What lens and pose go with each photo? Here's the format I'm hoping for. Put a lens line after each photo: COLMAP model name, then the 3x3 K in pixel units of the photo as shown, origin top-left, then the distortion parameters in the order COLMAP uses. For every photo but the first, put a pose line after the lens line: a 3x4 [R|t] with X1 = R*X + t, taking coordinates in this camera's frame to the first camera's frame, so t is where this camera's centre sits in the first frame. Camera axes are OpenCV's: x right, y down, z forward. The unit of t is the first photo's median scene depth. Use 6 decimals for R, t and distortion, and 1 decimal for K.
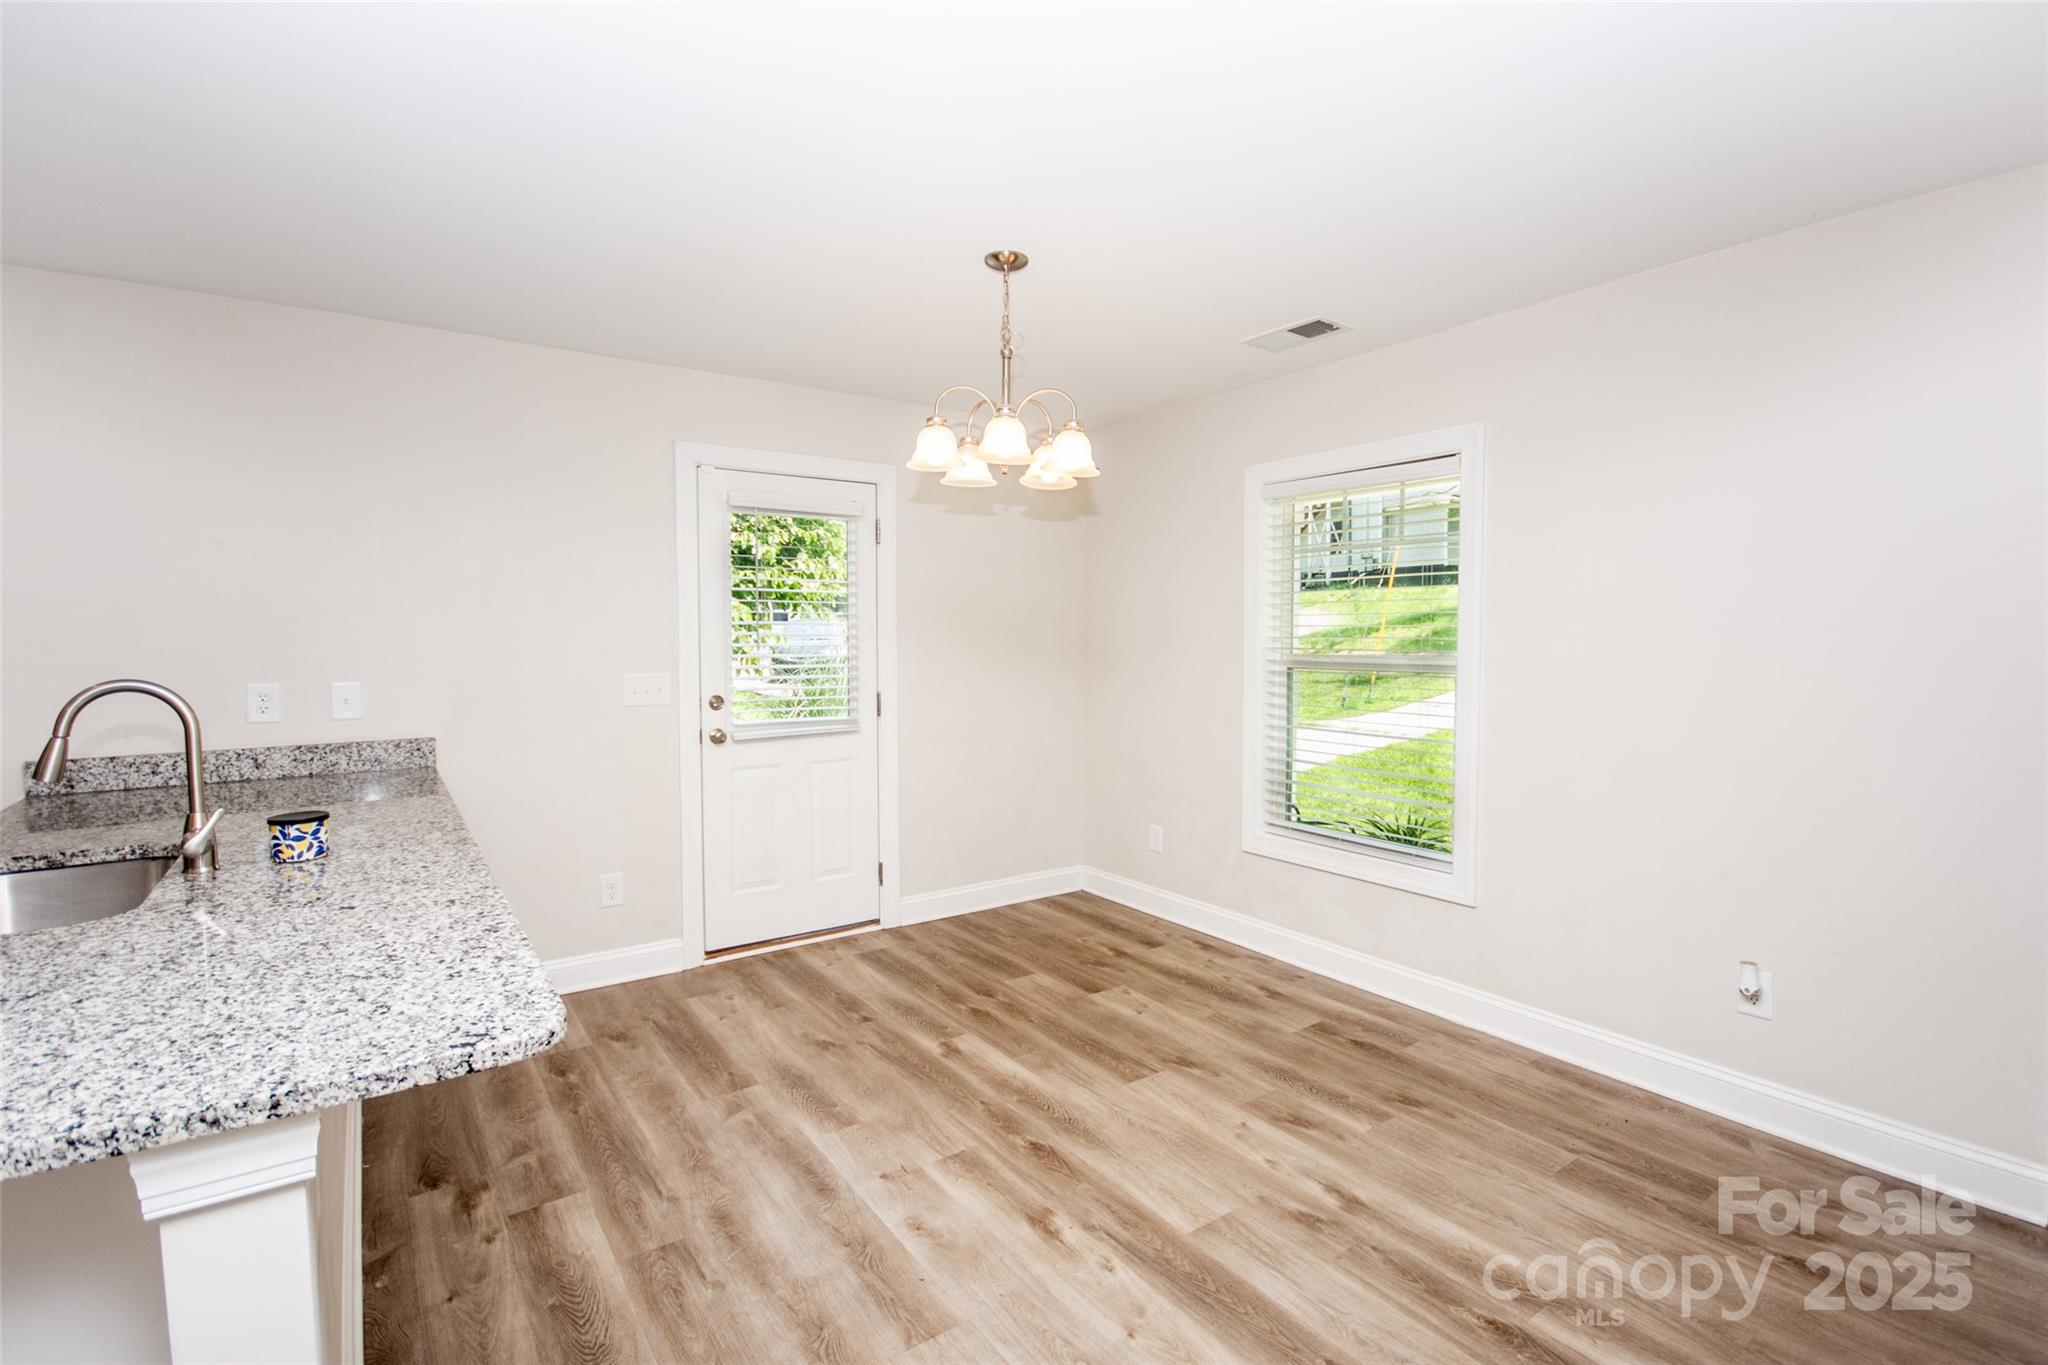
lens RADIAL K [[932.3, 0, 1040.3], [0, 932.3, 666.8], [0, 0, 1]] dist [-0.011133, -0.006529]
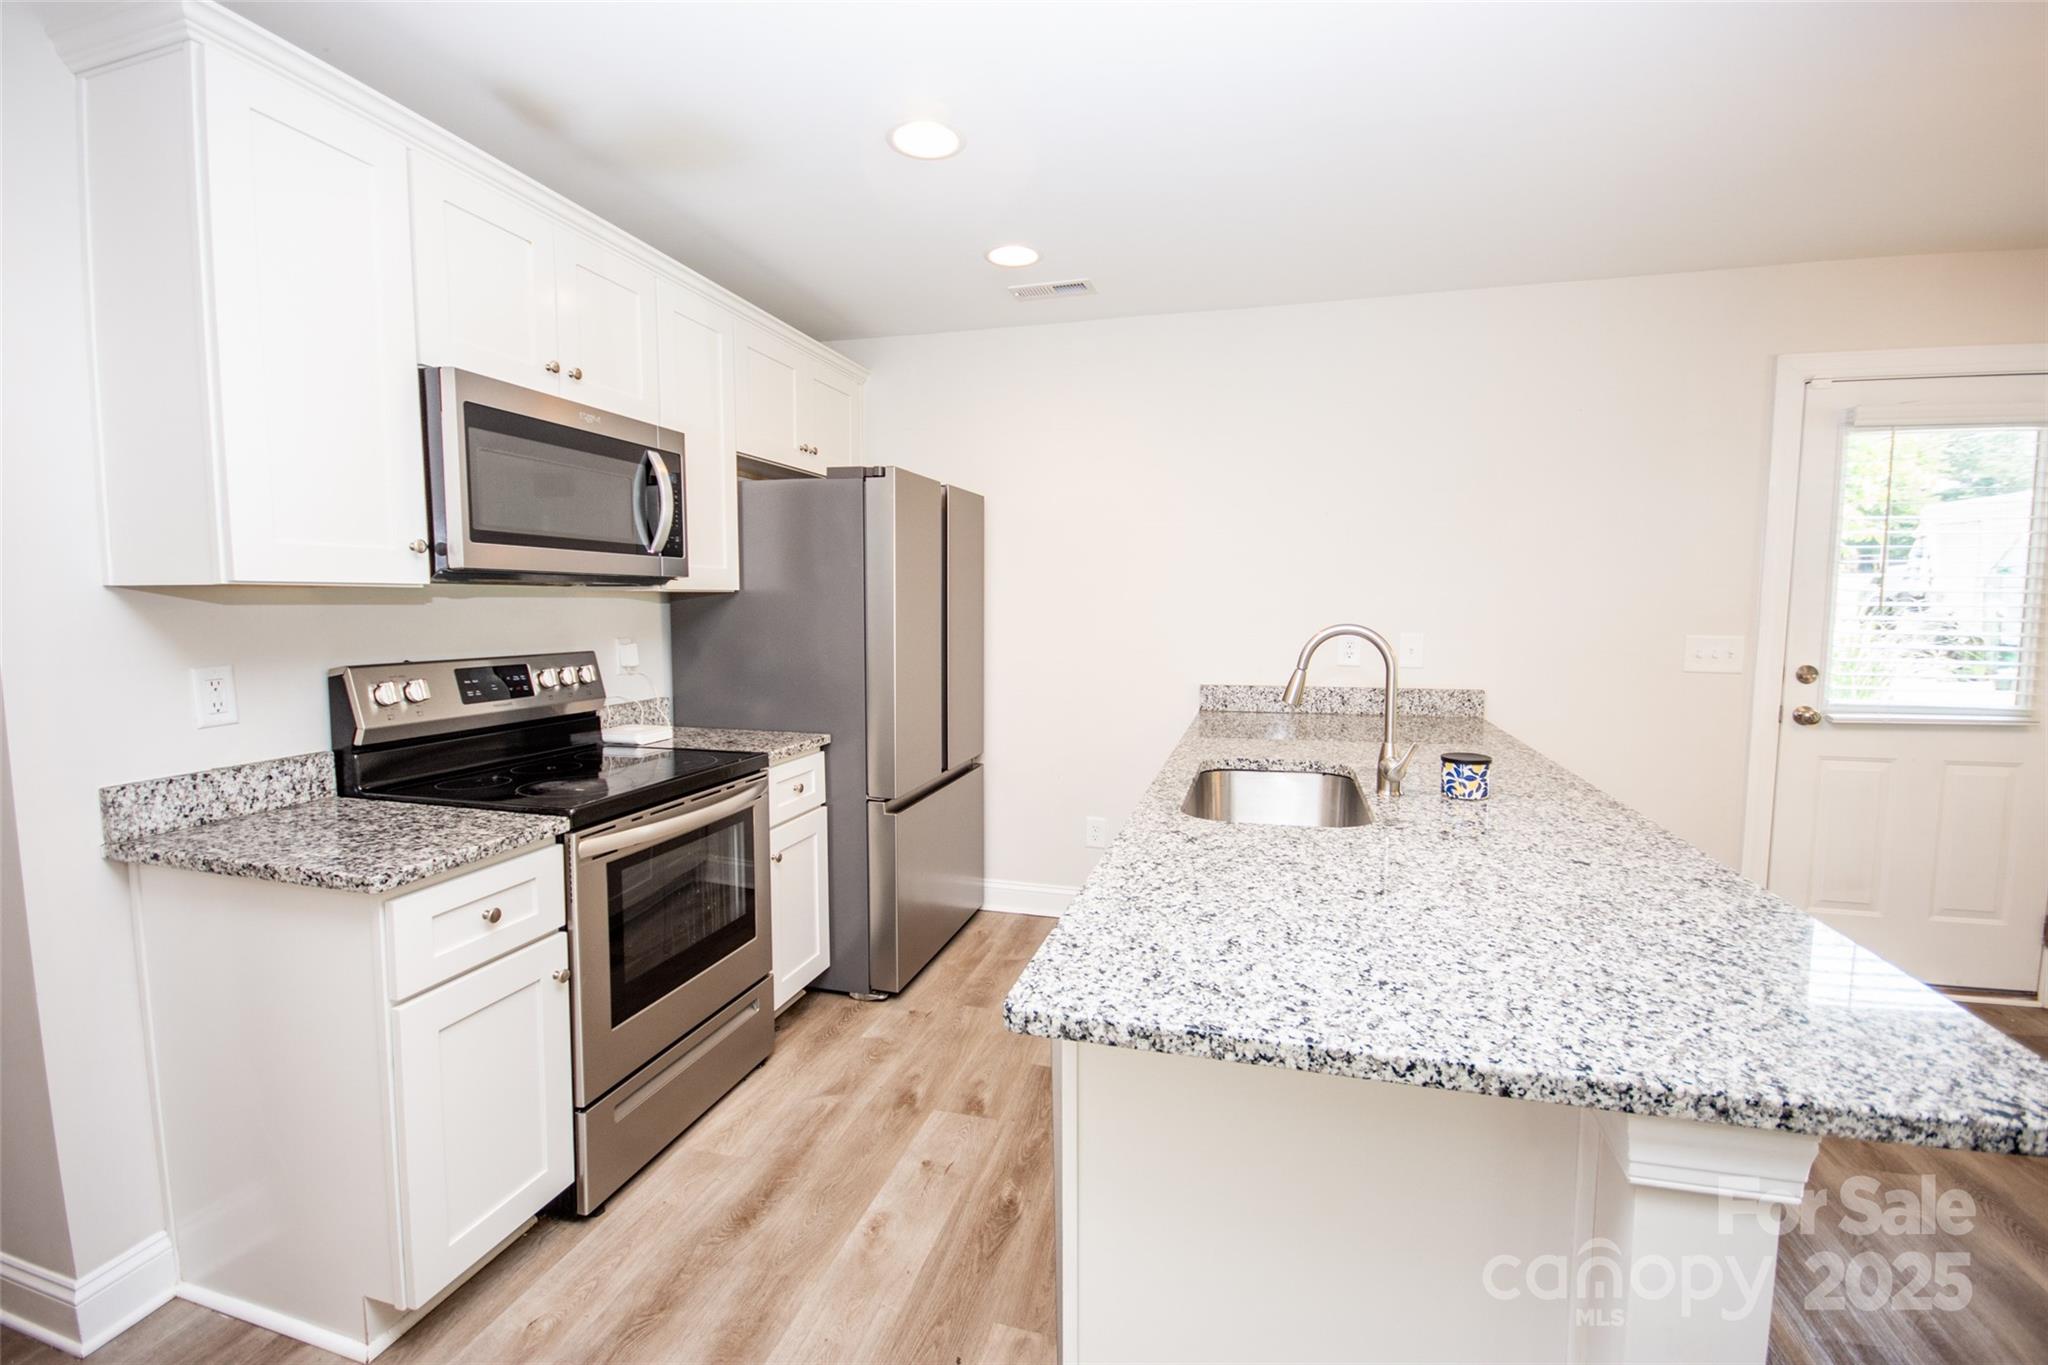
lens RADIAL K [[893.8, 0, 1030.8], [0, 893.8, 671.9], [0, 0, 1]] dist [-0.008202, -0.003869]
pose [[0.624096, 0.066590, -0.778505, -0.289706], [-0.029086, 0.997651, 0.062018, 0.013104], [0.780806, -0.016061, 0.624567, -0.030827]]
